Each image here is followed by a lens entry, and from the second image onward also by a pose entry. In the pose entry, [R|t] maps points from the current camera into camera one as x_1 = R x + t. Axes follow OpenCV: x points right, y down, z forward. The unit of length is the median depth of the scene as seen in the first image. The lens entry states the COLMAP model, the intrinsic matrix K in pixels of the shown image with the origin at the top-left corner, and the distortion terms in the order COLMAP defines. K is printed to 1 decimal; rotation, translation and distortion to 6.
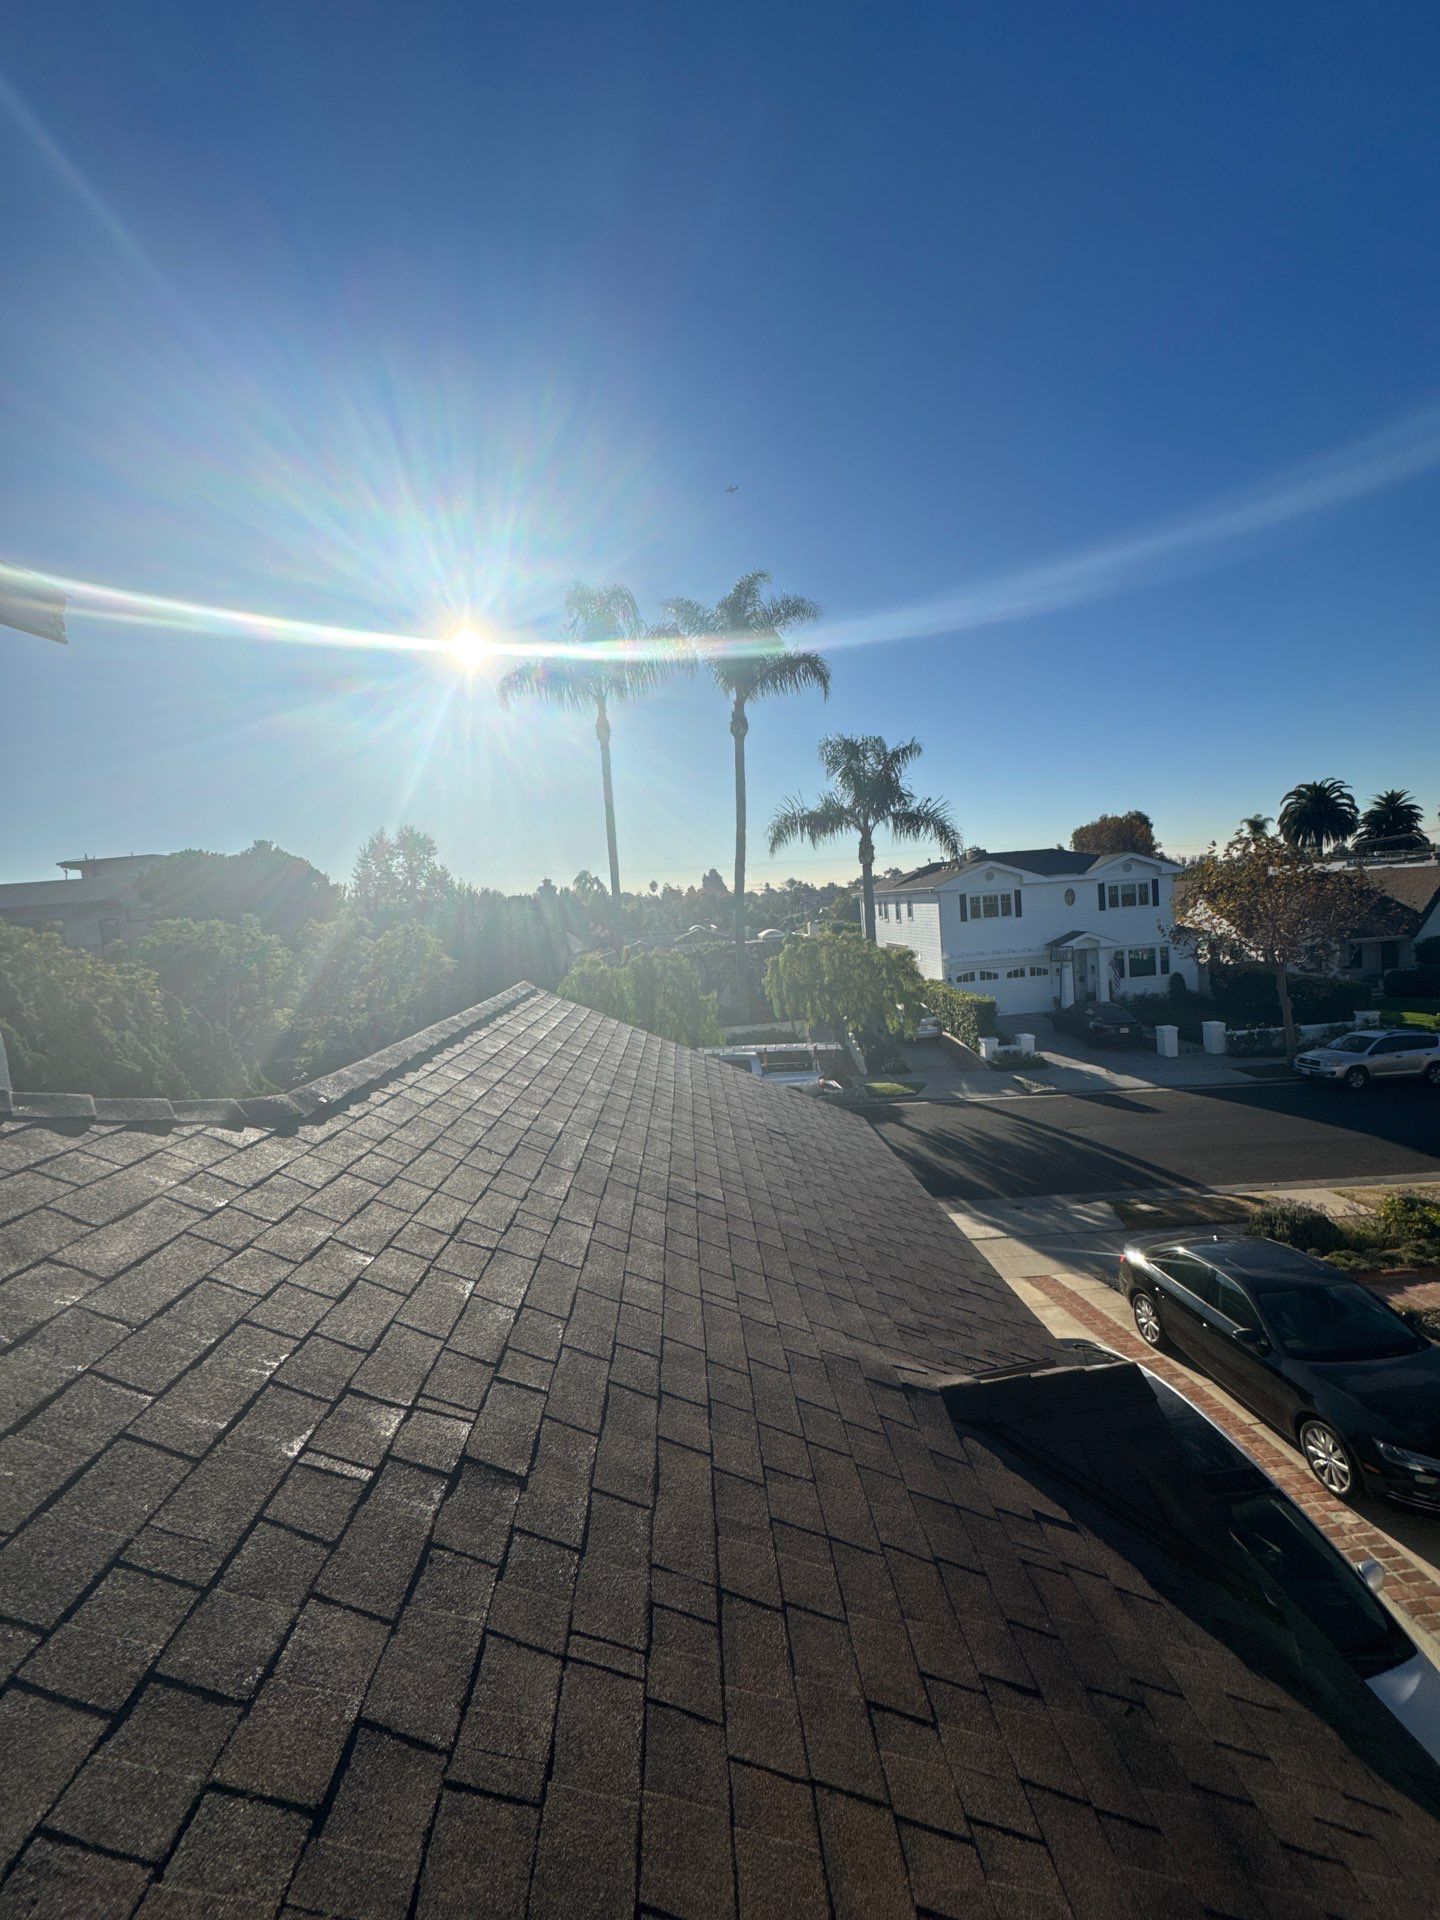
lens RADIAL K [[763.8, 0, 720.5], [0, 763.8, 958.1], [0, 0, 1]] dist [-0.002807, 0.000118]
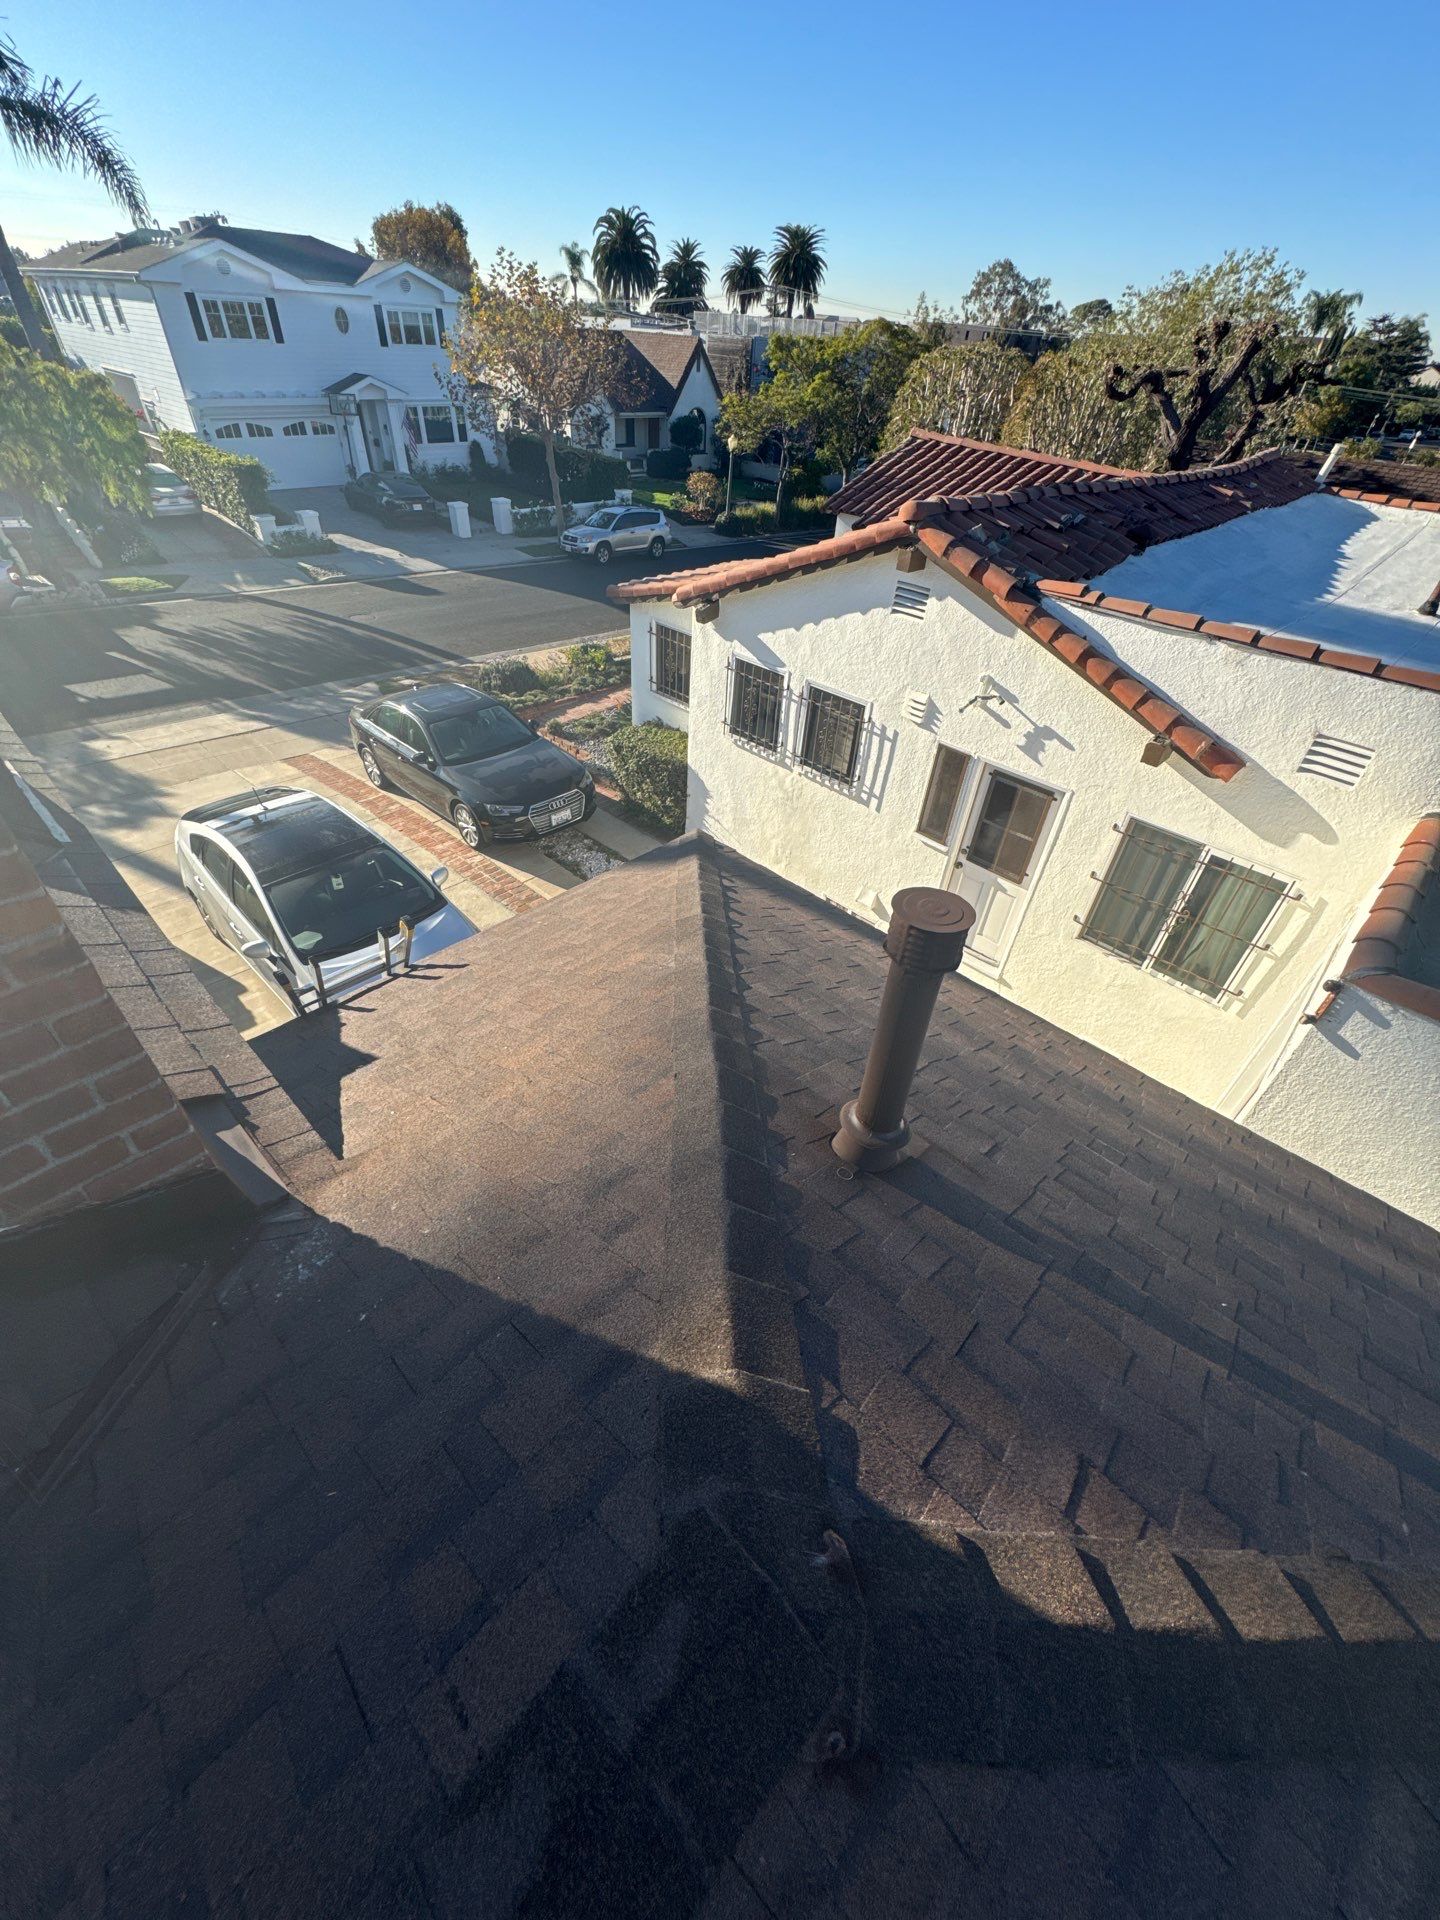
lens RADIAL K [[766.0, 0, 720.6], [0, 766.0, 954.3], [0, 0, 1]] dist [0.000369, 0.000002]
pose [[0.730793, -0.337029, 0.593593, 0.043247], [-0.062809, 0.832717, 0.550125, 0.008317], [-0.679703, -0.439310, 0.587376, -0.052538]]
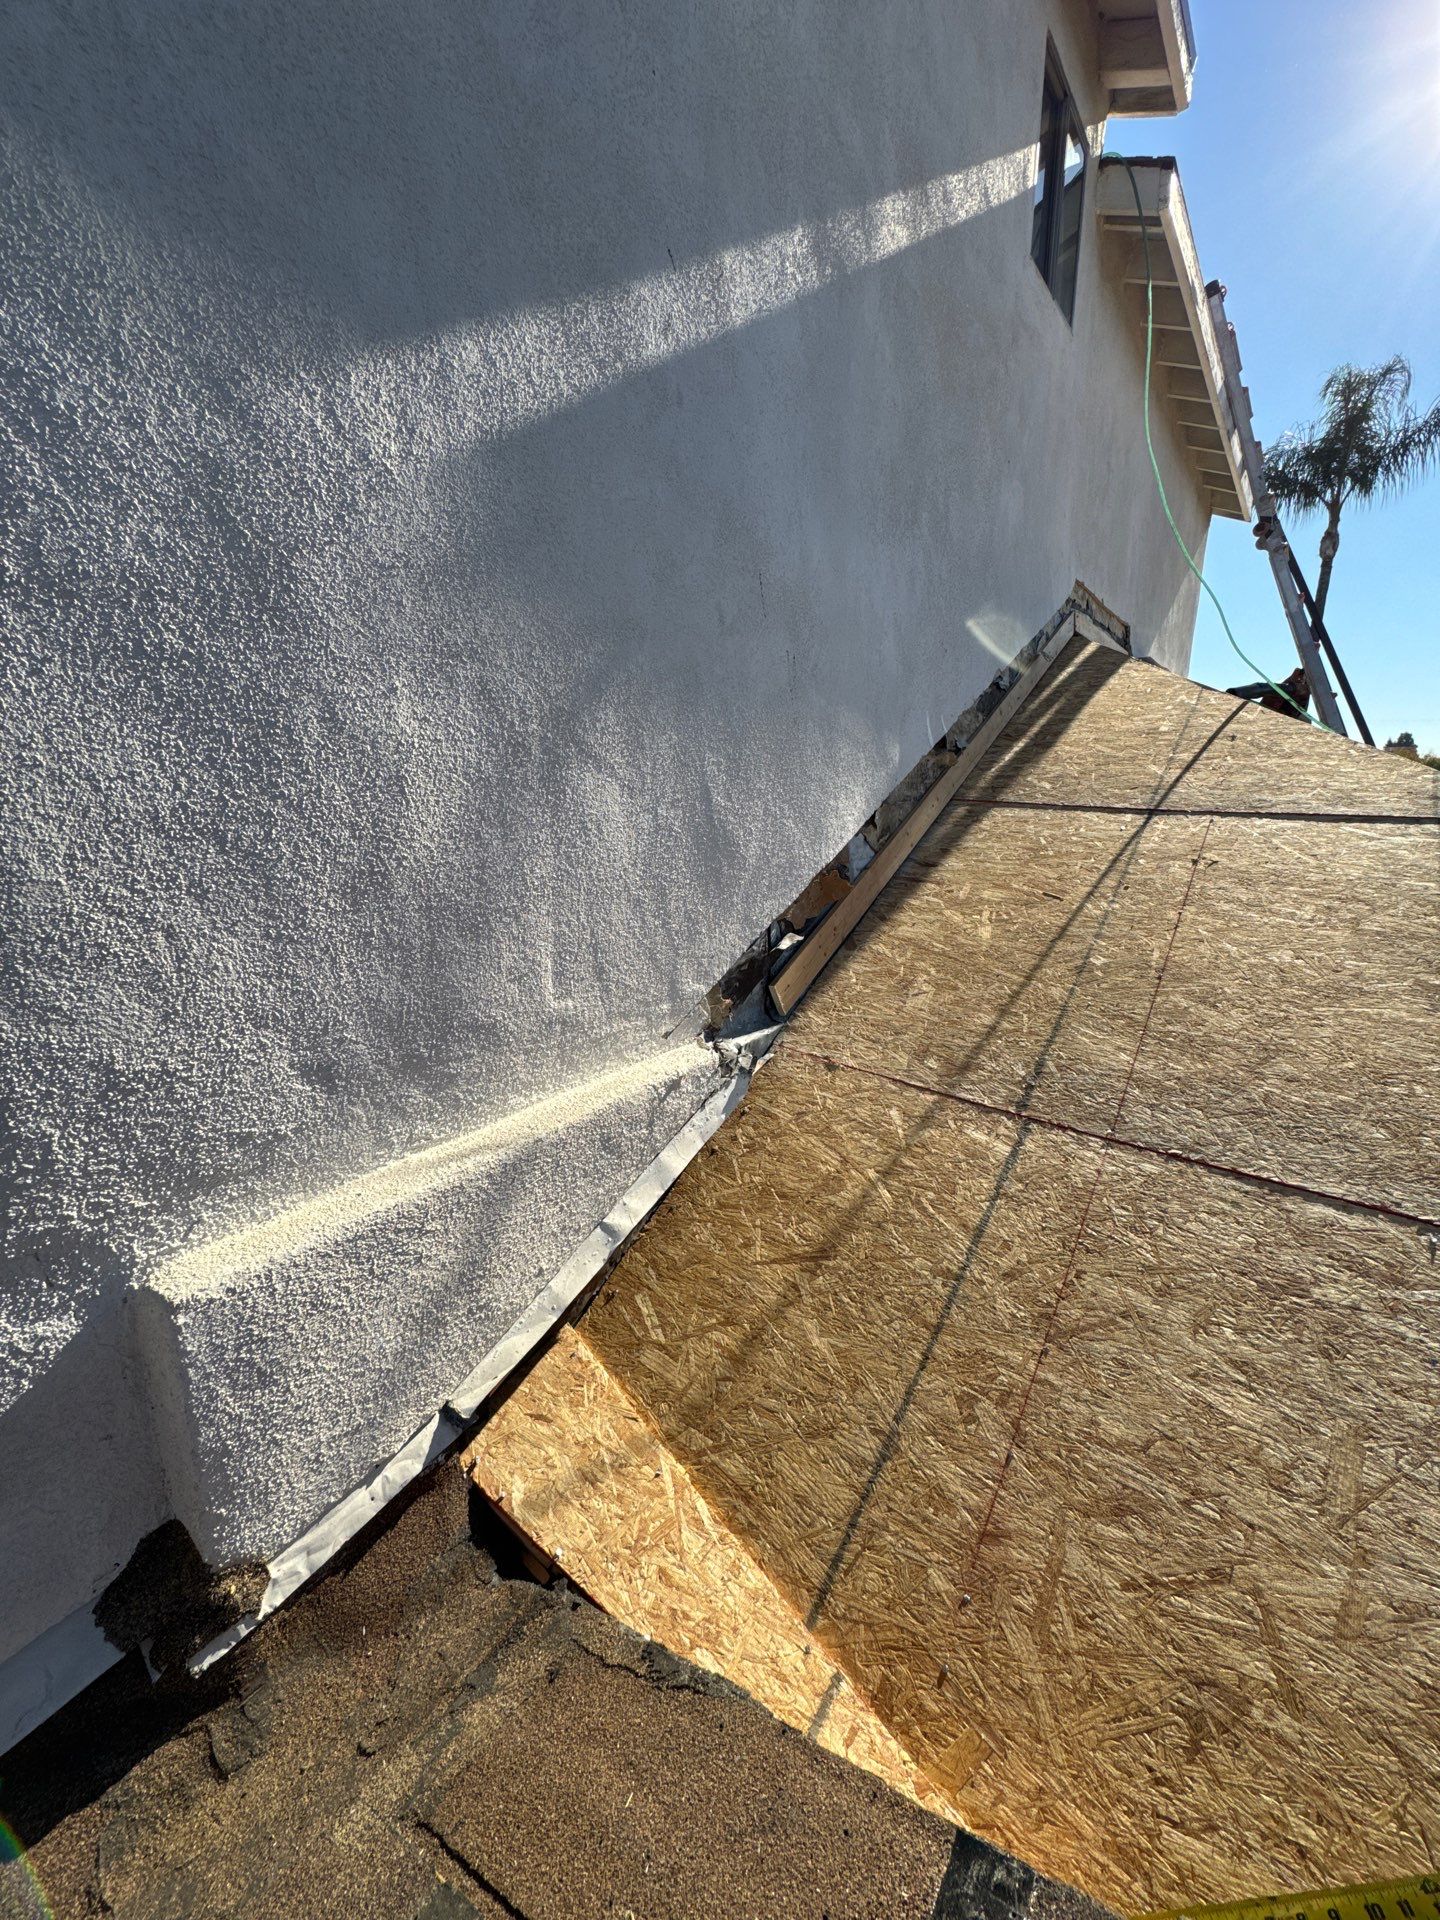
lens RADIAL K [[763.8, 0, 723.7], [0, 763.8, 956.0], [0, 0, 1]] dist [-0.001594, -0.000149]
pose [[0.752743, 0.221275, -0.620012, -0.022386], [-0.106283, 0.970311, 0.217256, 0.040210], [0.649678, -0.097641, 0.753913, -0.143869]]
